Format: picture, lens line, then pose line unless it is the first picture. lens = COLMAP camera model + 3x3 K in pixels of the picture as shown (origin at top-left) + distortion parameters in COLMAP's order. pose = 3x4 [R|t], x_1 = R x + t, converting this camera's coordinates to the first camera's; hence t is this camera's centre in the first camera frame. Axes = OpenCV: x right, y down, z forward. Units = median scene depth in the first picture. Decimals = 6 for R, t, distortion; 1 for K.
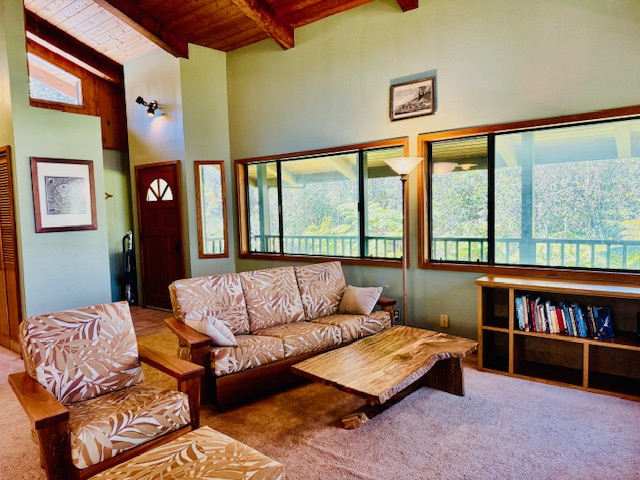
lens RADIAL K [[453.1, 0, 320.0], [0, 453.1, 240.0], [0, 0, 1]] dist [0.086778, -0.160406]
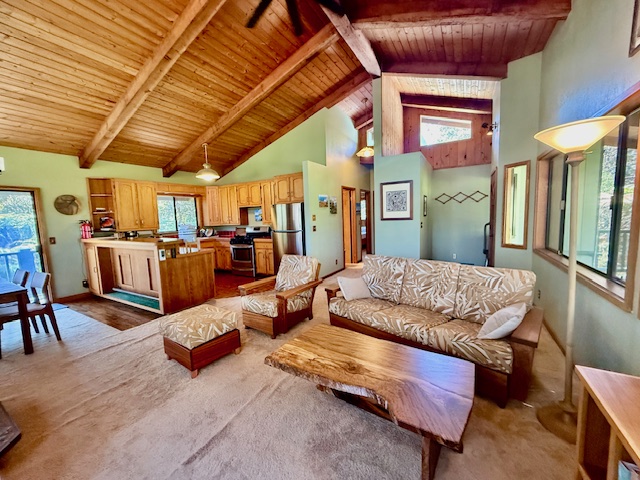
lens RADIAL K [[253.5, 0, 320.0], [0, 253.5, 240.0], [0, 0, 1]] dist [0.000827, 0.000005]
pose [[0.120309, 0.127575, -0.984505, 0.470235], [-0.033102, 0.991672, 0.124459, -0.060993], [0.992184, 0.017615, 0.123530, 0.589207]]
